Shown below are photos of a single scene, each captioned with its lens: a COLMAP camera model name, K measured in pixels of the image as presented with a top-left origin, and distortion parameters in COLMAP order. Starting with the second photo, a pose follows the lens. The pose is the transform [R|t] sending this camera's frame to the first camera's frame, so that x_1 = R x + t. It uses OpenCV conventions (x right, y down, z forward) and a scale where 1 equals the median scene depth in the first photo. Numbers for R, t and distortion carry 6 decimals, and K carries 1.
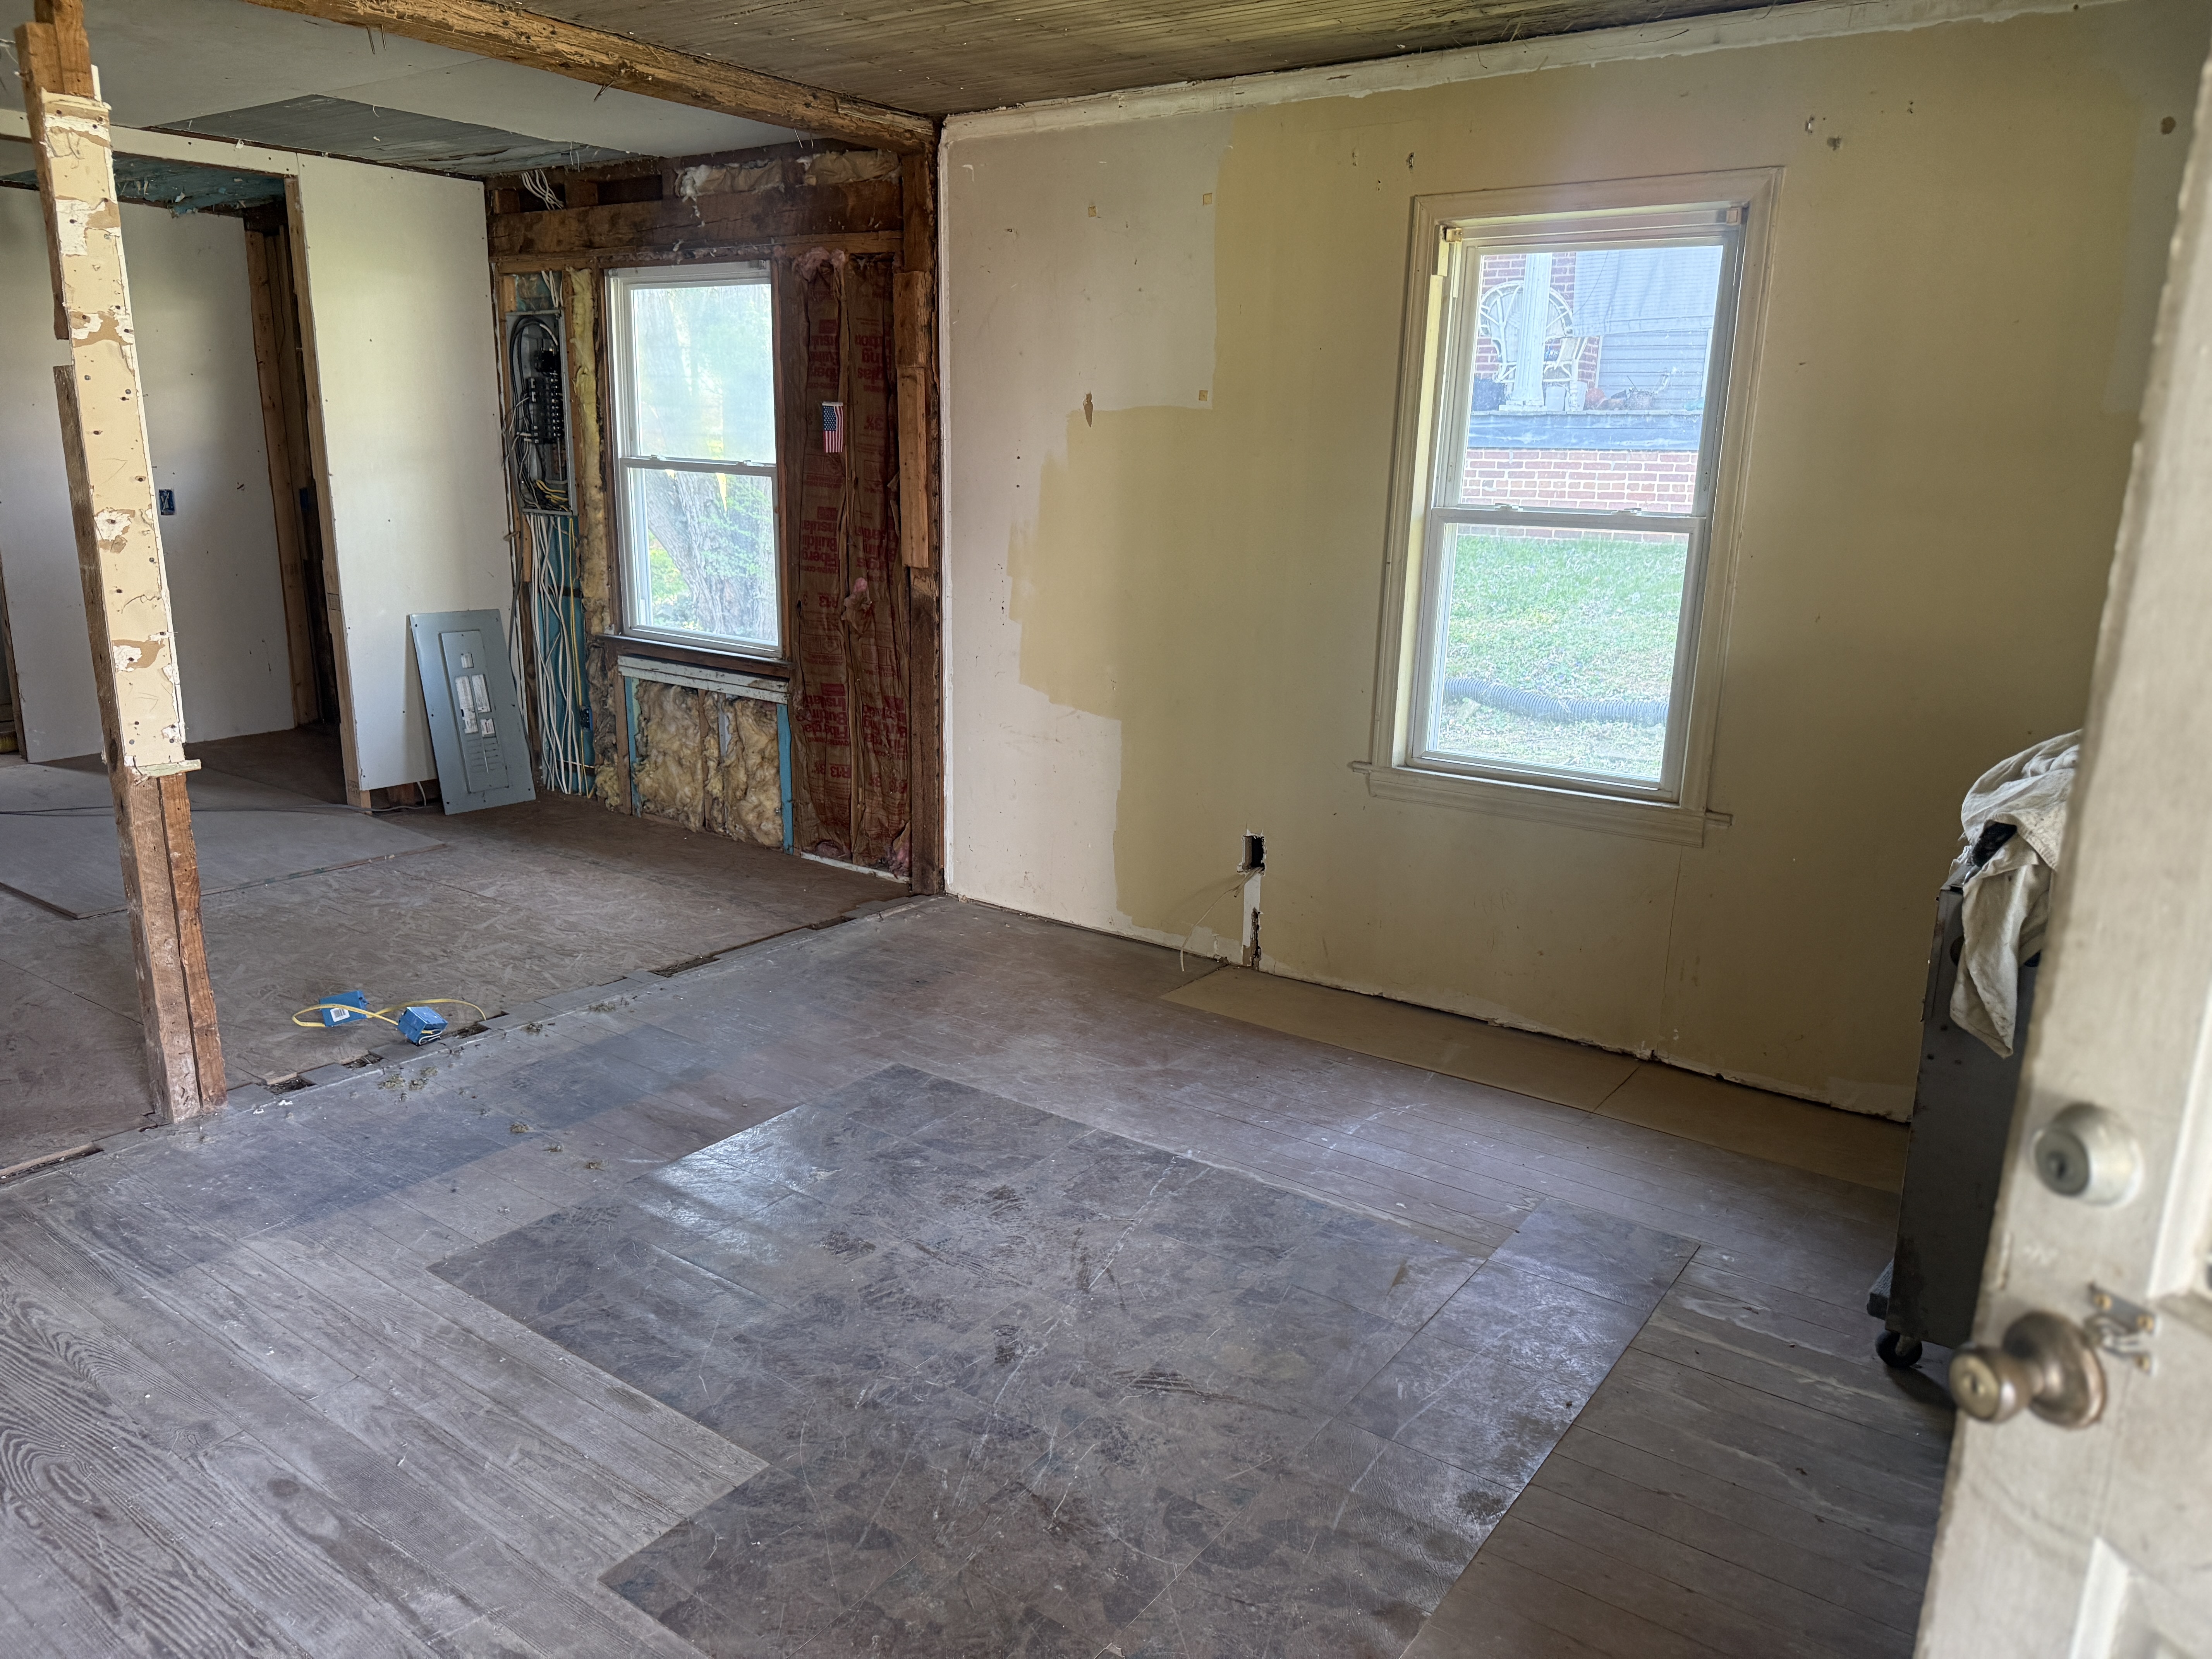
lens RADIAL K [[1555.2, 0, 1113.9], [0, 1555.2, 831.1], [0, 0, 1]] dist [0.004180, -0.008968]
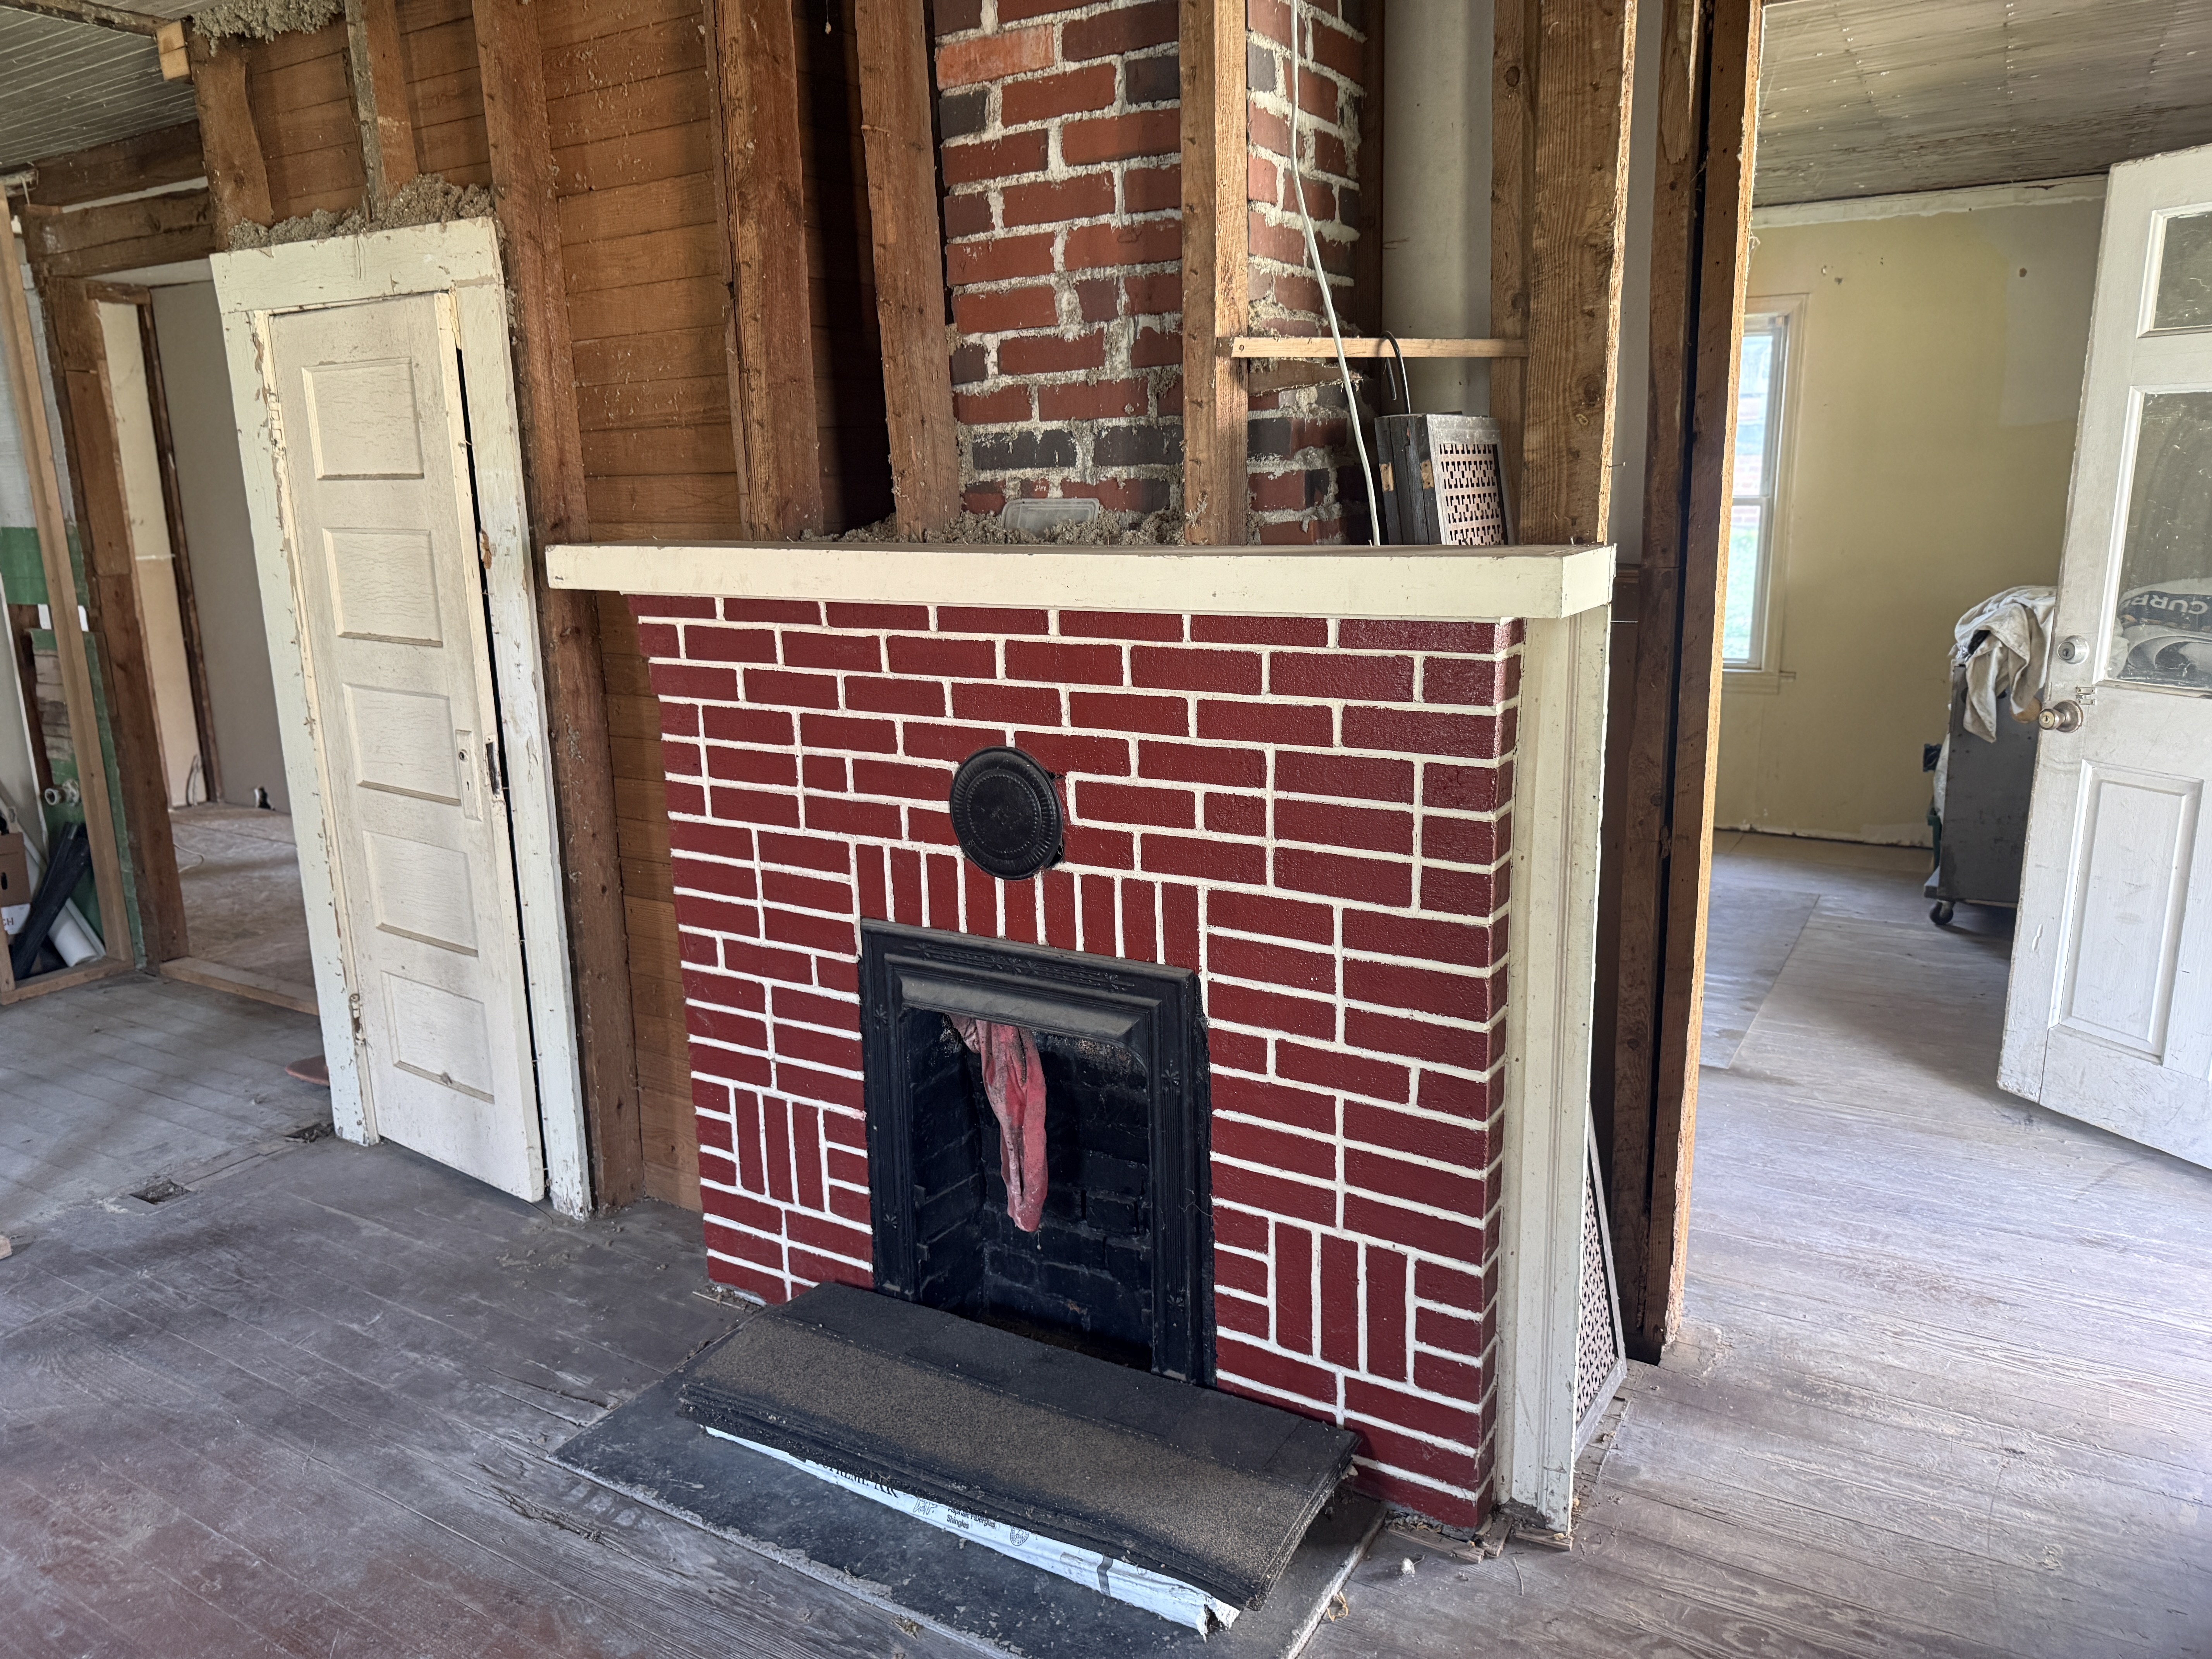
lens RADIAL K [[1555.2, 0, 1113.9], [0, 1555.2, 831.1], [0, 0, 1]] dist [0.004180, -0.008968]
pose [[0.994662, -0.061392, 0.082932, -0.559717], [0.062705, 0.997943, -0.013318, 0.157597], [-0.081943, 0.018447, 0.996466, -0.703823]]
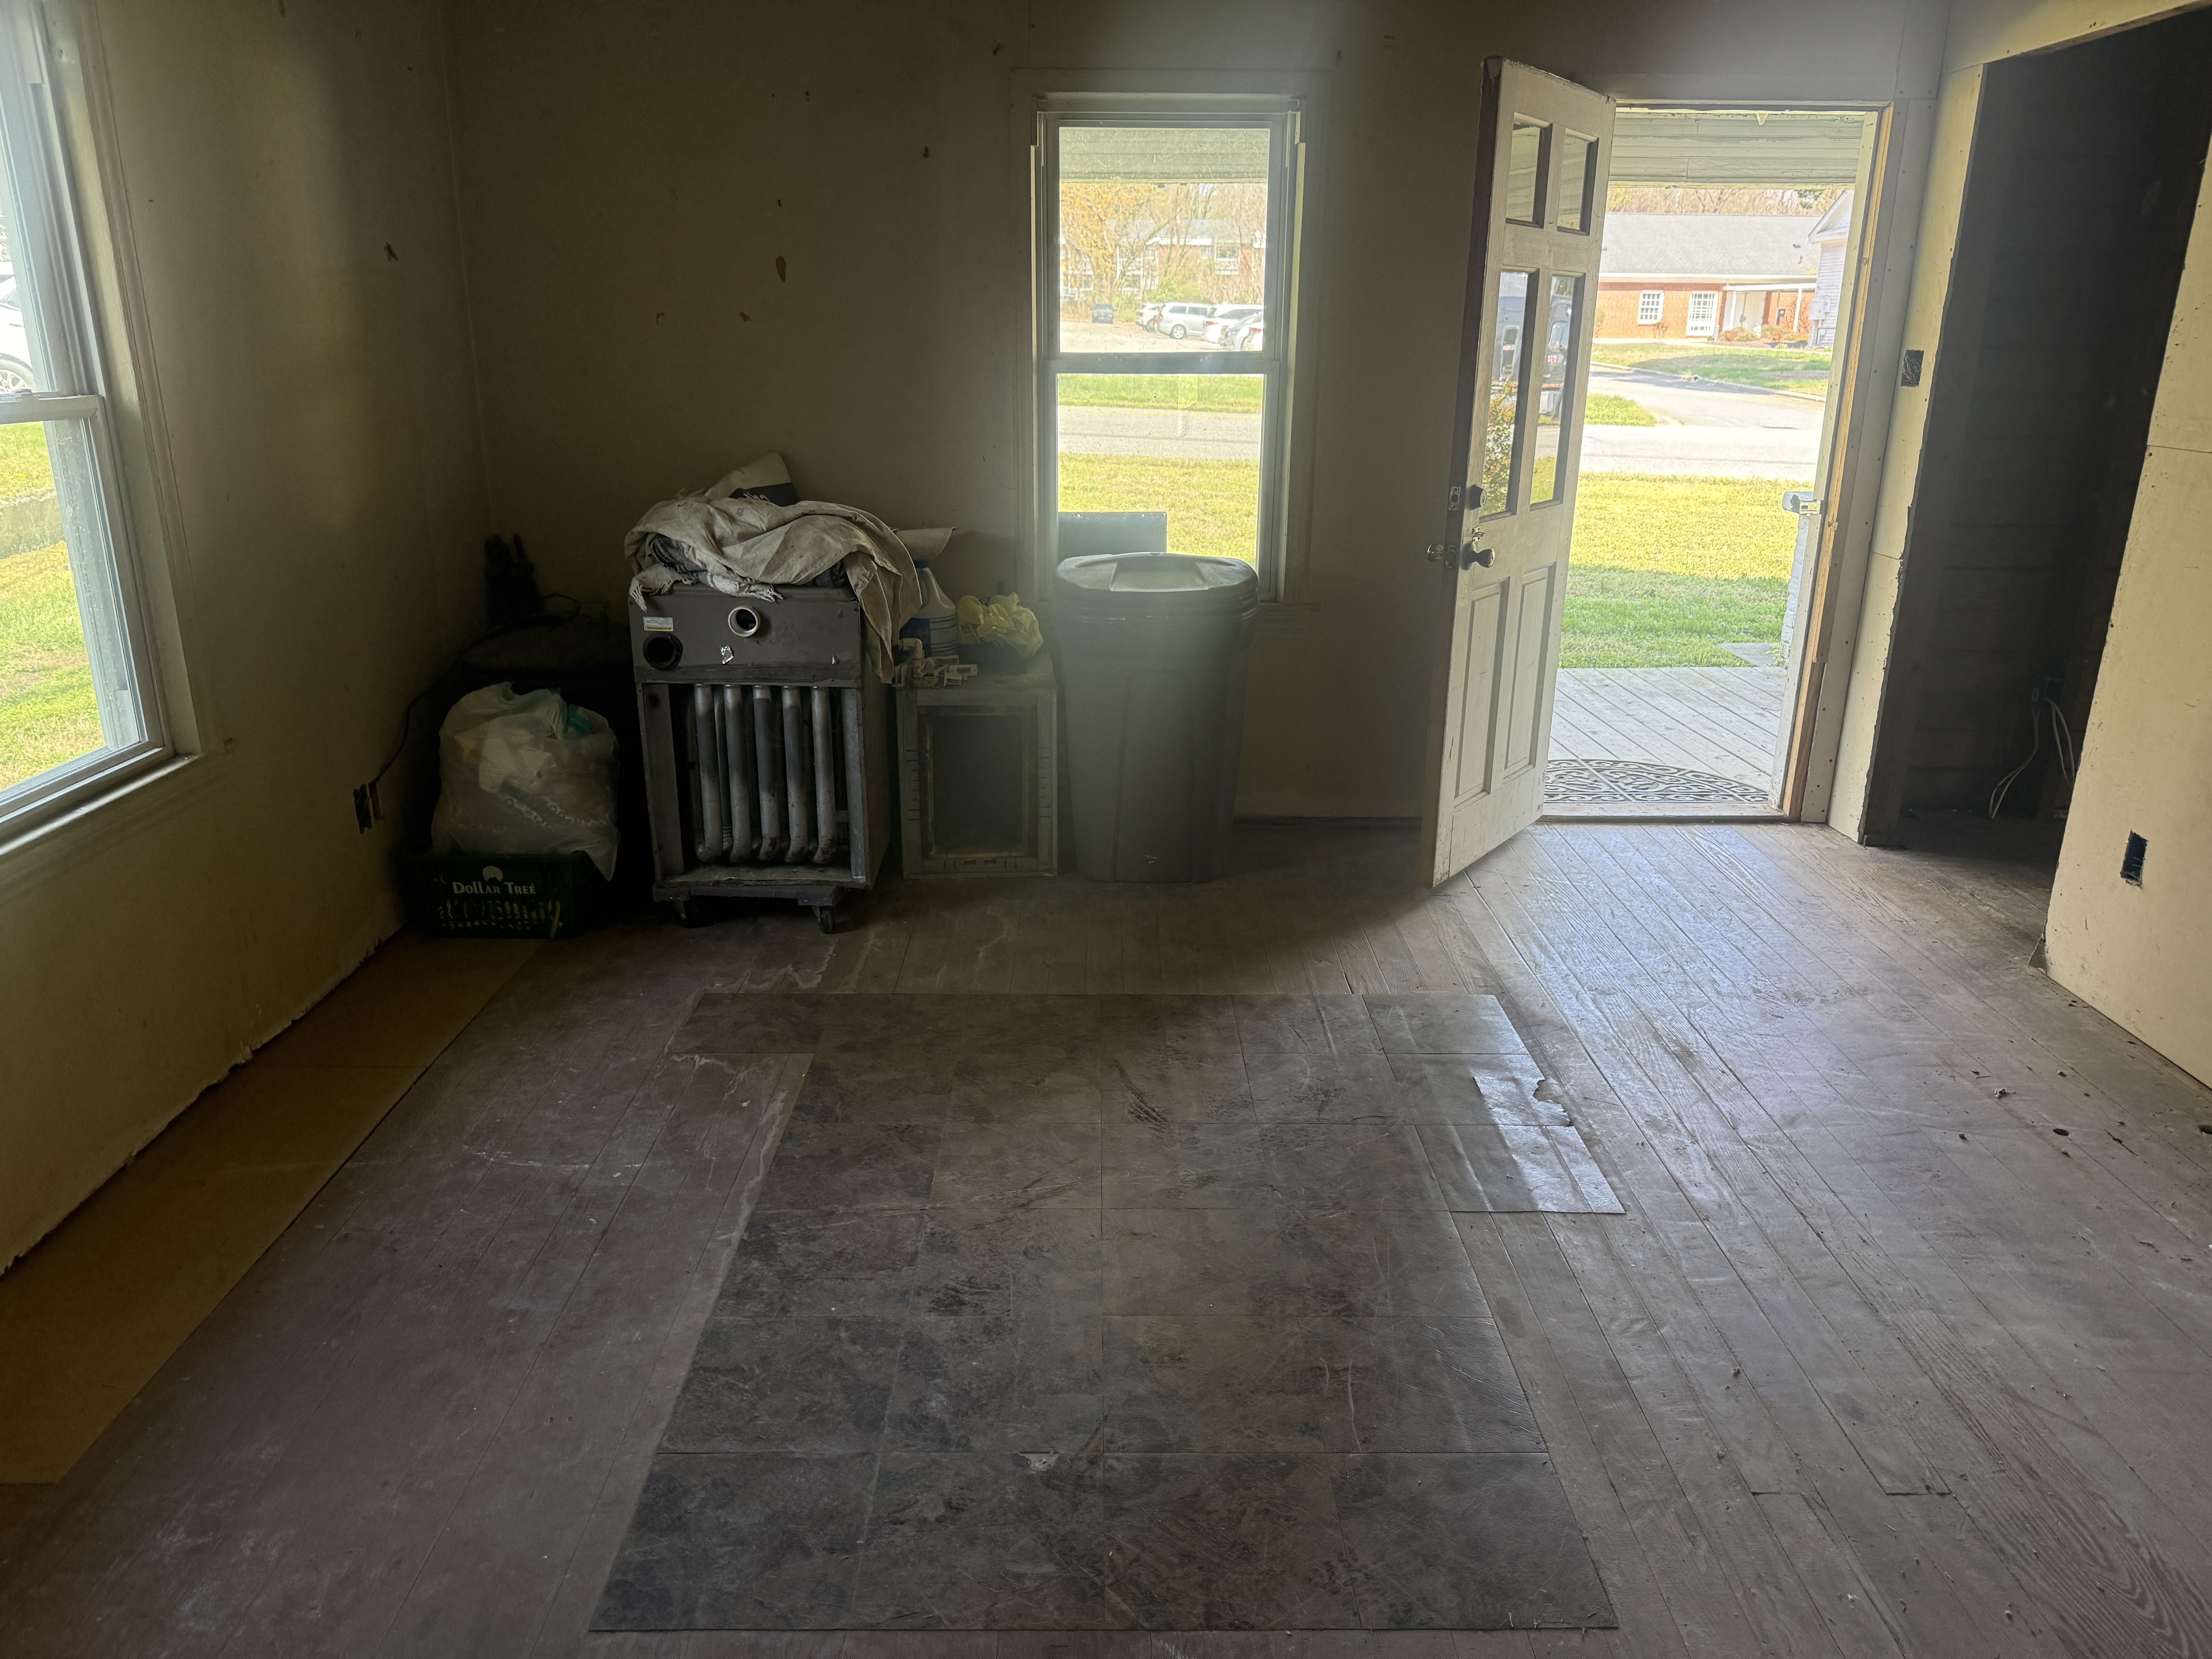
lens RADIAL K [[1541.5, 0, 1105.2], [0, 1541.5, 831.2], [0, 0, 1]] dist [0.059988, -0.085181]
pose [[-0.597790, -0.263493, 0.757112, -0.646288], [0.174654, 0.878944, 0.443794, -0.305389], [-0.782396, 0.397529, -0.479404, 1.228467]]
